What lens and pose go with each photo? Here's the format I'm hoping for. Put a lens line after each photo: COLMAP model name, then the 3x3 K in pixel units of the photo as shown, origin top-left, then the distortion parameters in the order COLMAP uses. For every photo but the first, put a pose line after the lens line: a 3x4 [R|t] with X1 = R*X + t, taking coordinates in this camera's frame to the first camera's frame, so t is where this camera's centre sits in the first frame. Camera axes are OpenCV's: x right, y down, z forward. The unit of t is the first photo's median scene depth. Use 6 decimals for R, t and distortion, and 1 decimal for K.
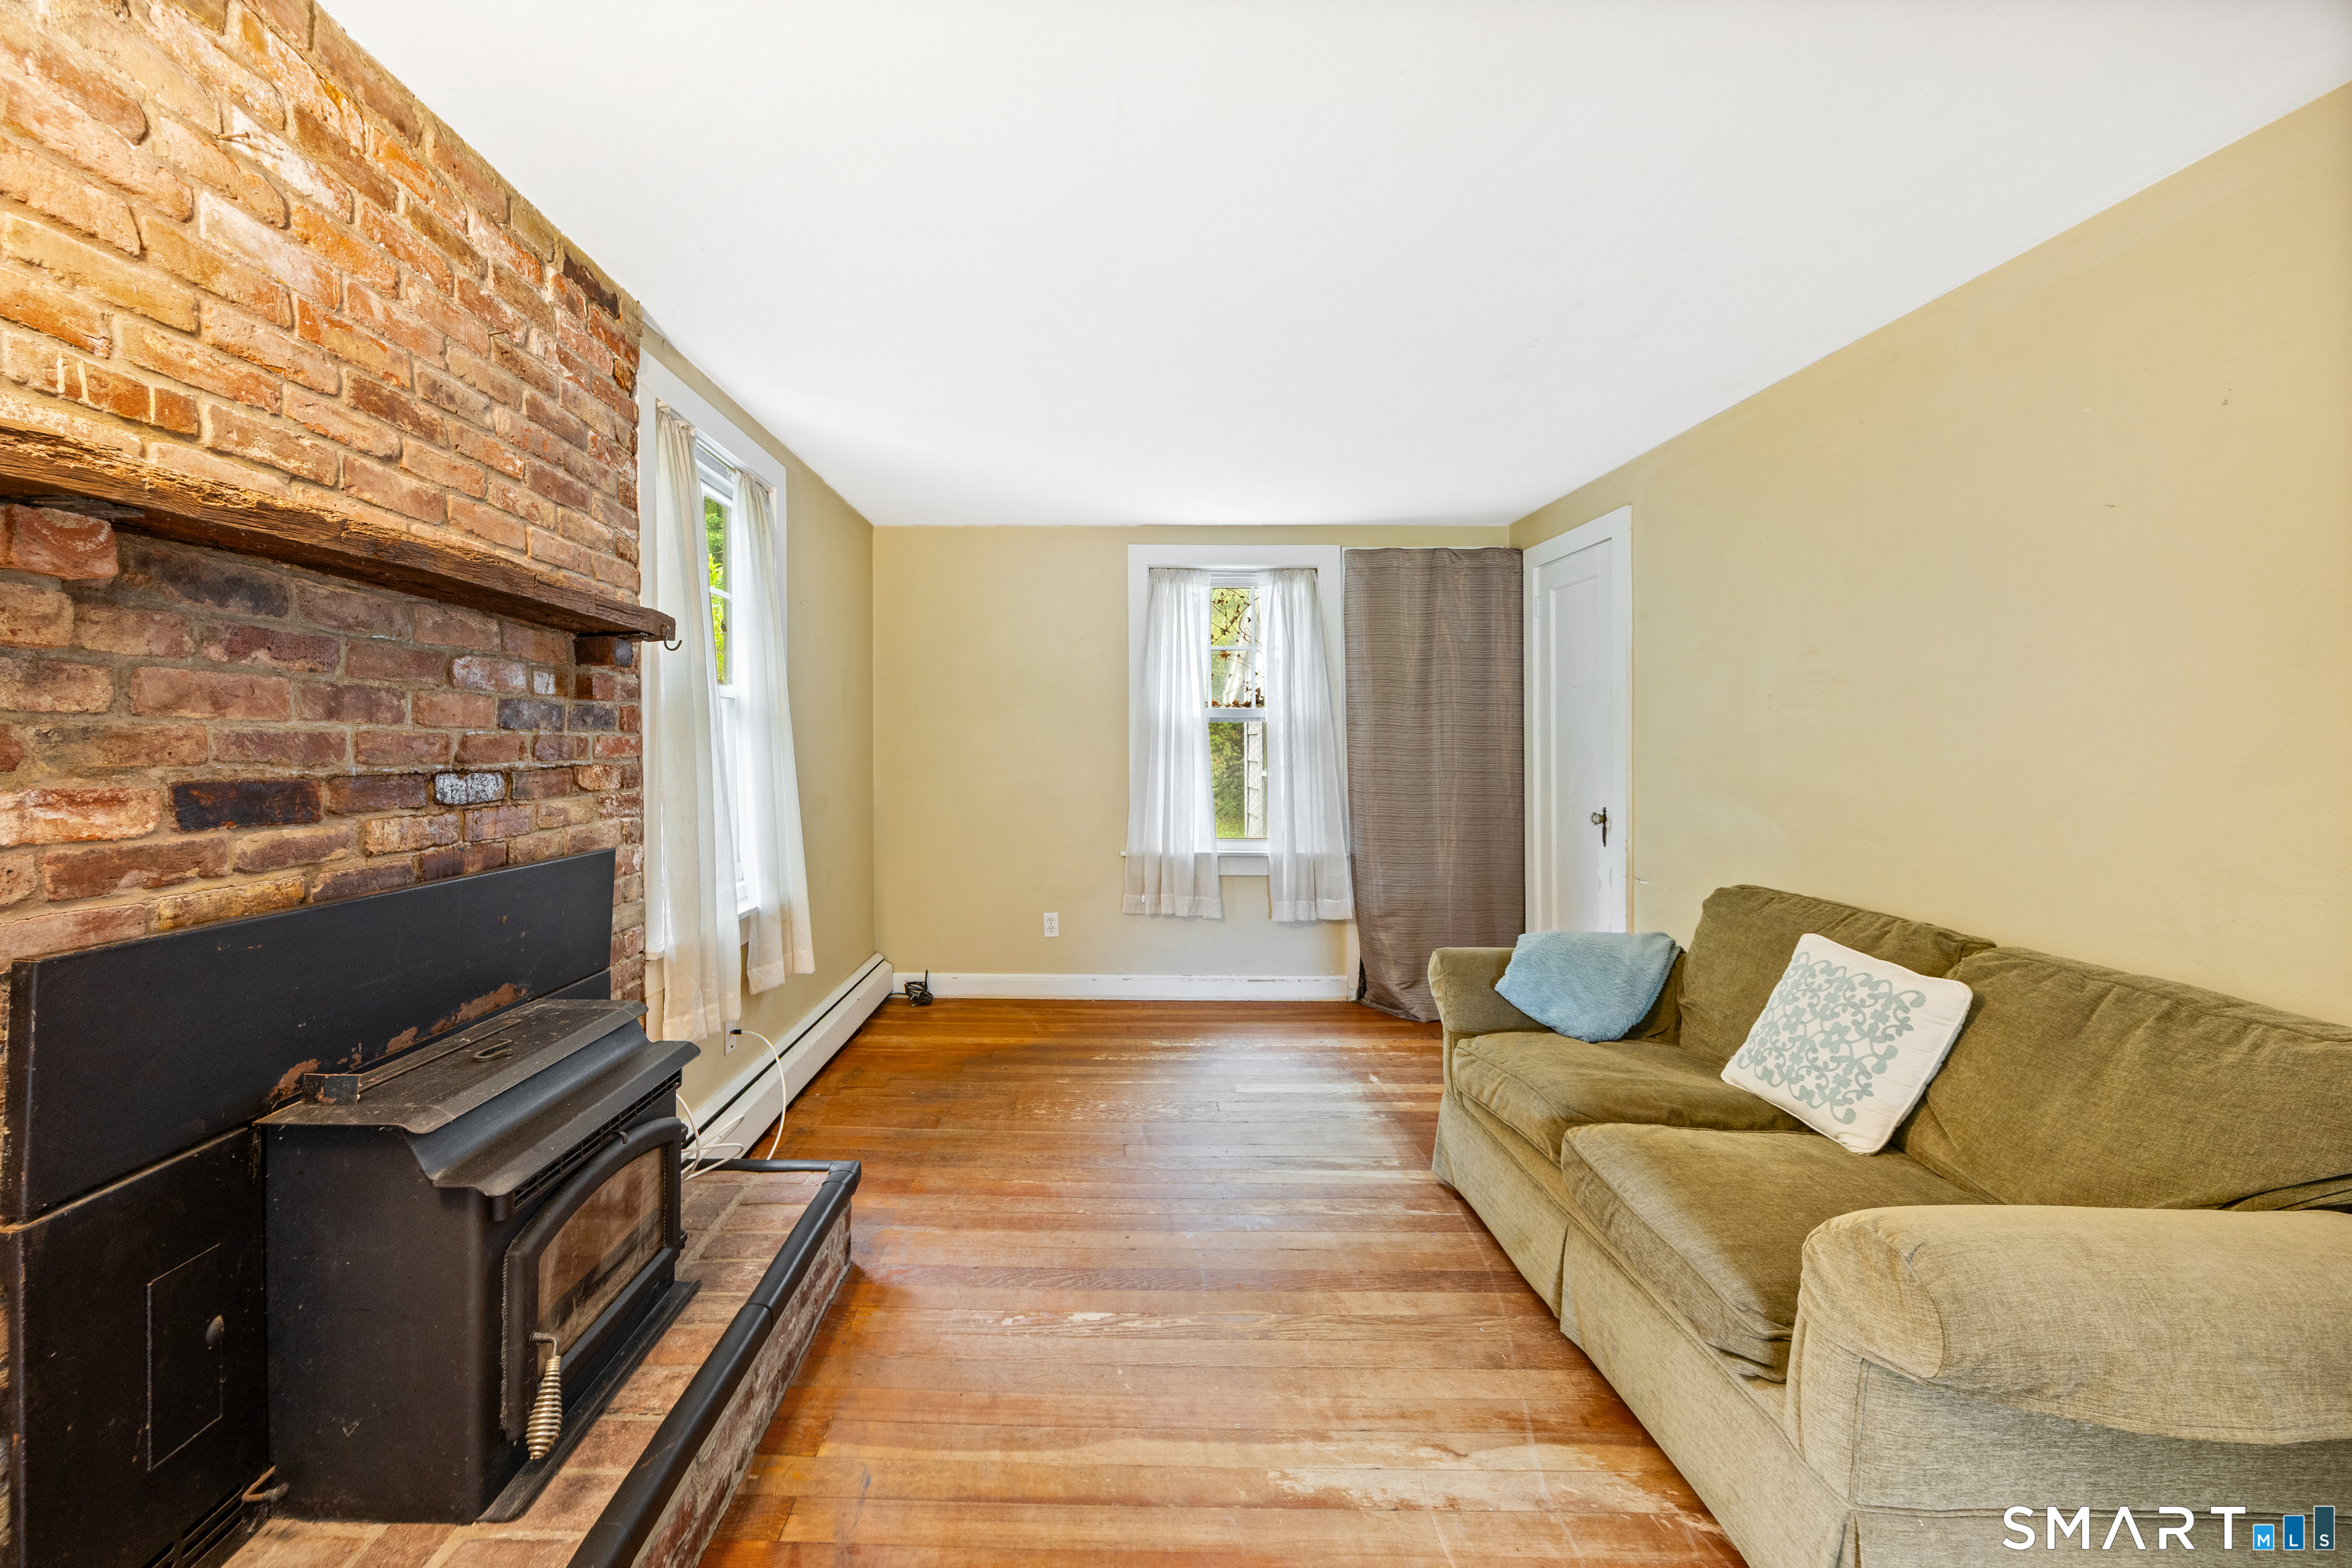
lens RADIAL K [[906.8, 0, 1110.5], [0, 906.8, 718.2], [0, 0, 1]] dist [-0.002872, -0.000012]
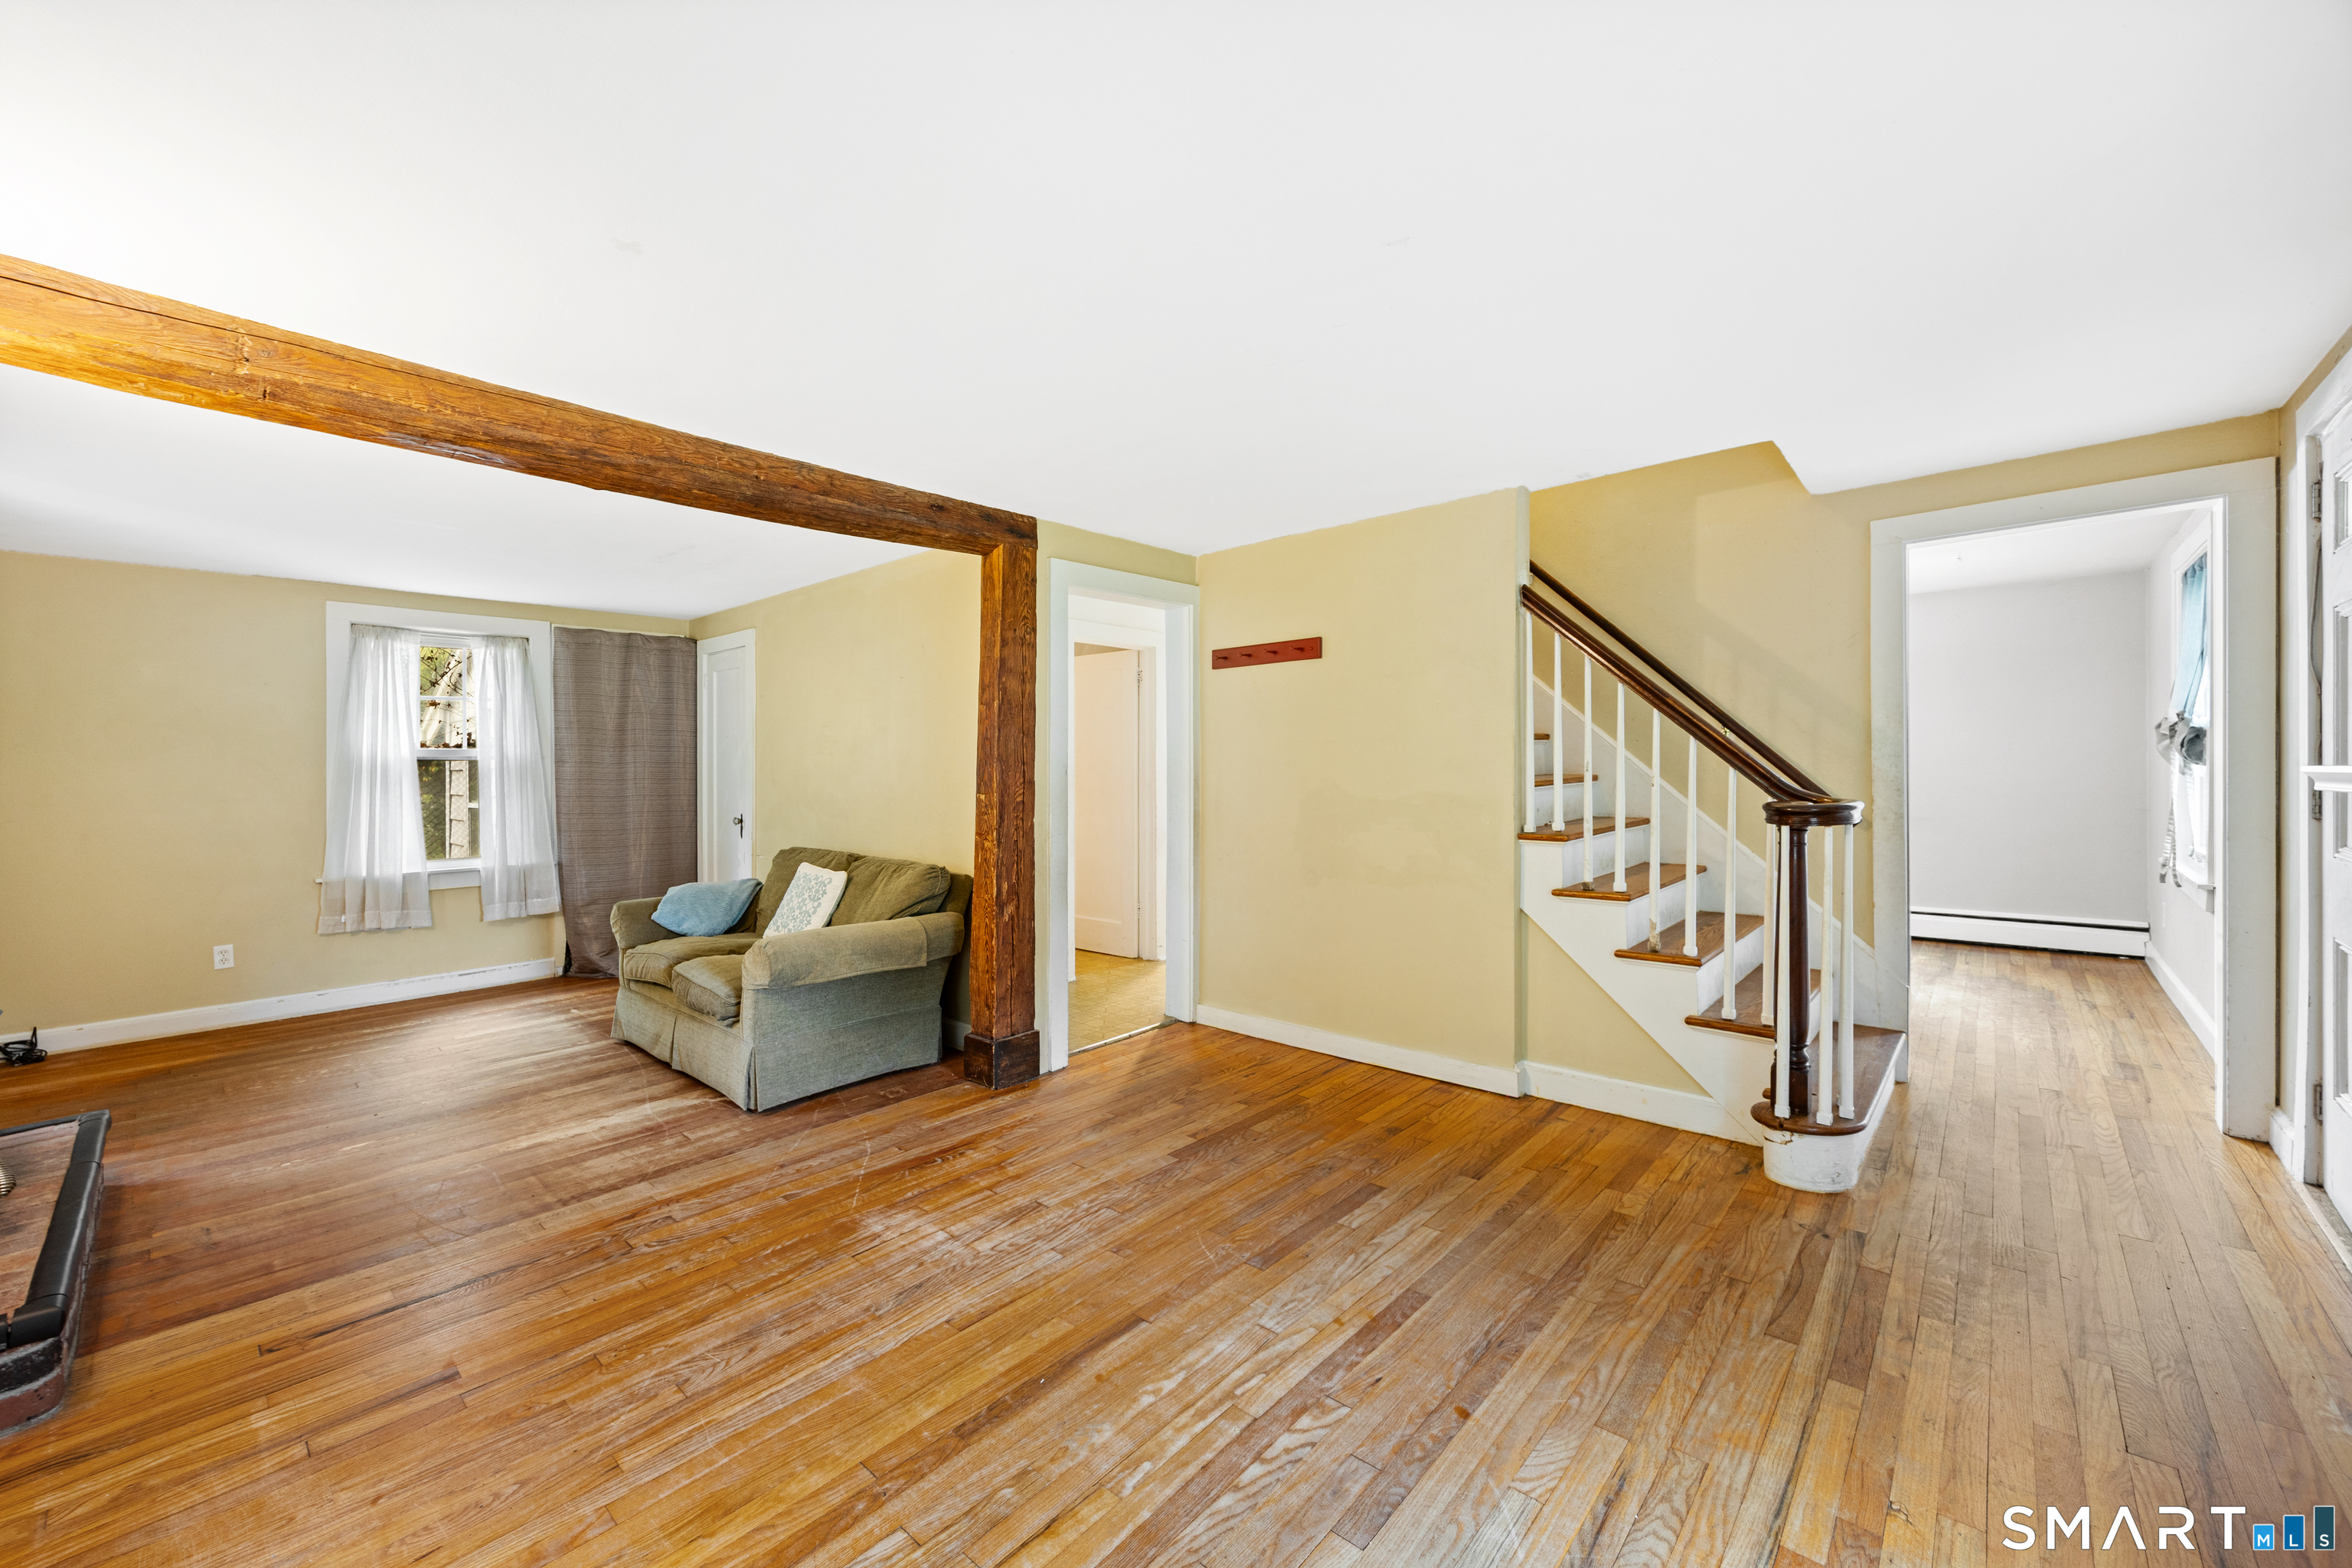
lens RADIAL K [[906.8, 0, 1156.7], [0, 906.8, 750.5], [0, 0, 1]] dist [-0.002872, -0.000012]
pose [[0.672538, 0.002501, 0.740058, -0.119062], [-0.005055, 0.999986, 0.001214, -0.015605], [-0.740045, -0.004558, 0.672542, -0.507773]]
